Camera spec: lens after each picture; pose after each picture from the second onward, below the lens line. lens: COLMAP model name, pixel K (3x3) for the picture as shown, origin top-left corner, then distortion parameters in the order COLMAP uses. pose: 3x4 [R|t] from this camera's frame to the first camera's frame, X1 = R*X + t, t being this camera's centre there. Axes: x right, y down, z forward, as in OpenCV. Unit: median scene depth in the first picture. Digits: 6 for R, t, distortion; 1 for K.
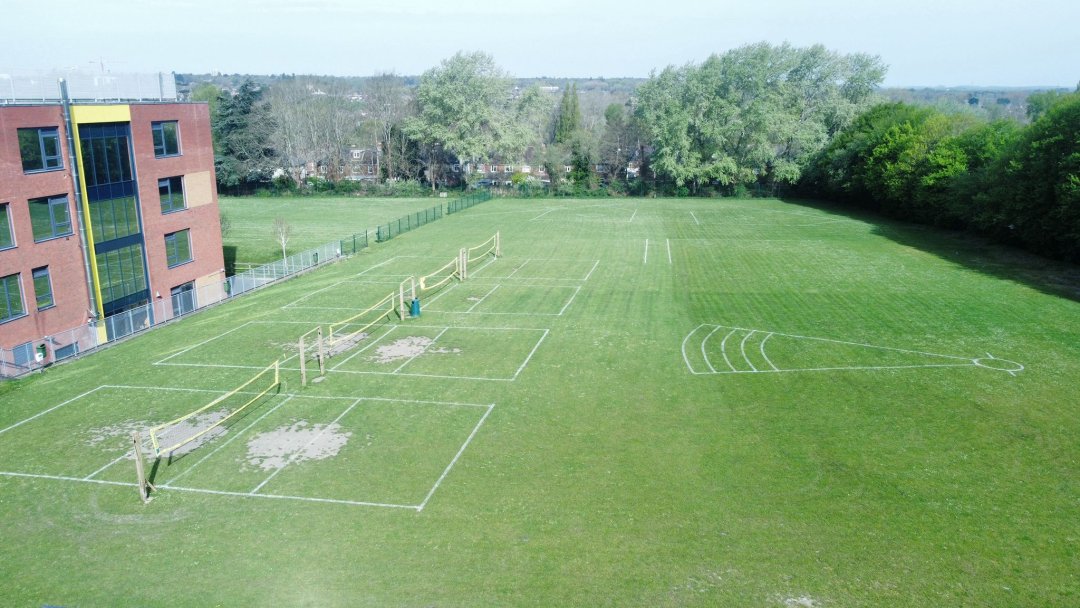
lens RADIAL K [[763.8, 0, 540.6], [0, 763.8, 292.4], [0, 0, 1]] dist [-0.003598, -0.001584]
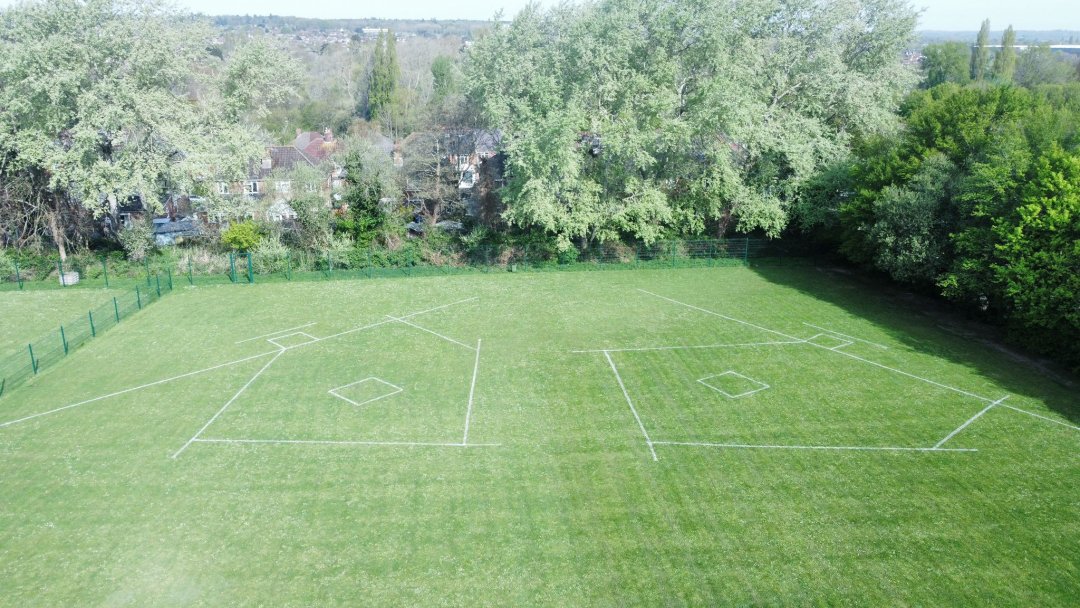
lens RADIAL K [[763.8, 0, 540.6], [0, 763.8, 292.4], [0, 0, 1]] dist [-0.003598, -0.001584]
pose [[0.978779, -0.060409, 0.195815, 0.068489], [0.046686, 0.996168, 0.073958, -0.150322], [-0.199532, -0.063247, 0.977848, 0.514552]]
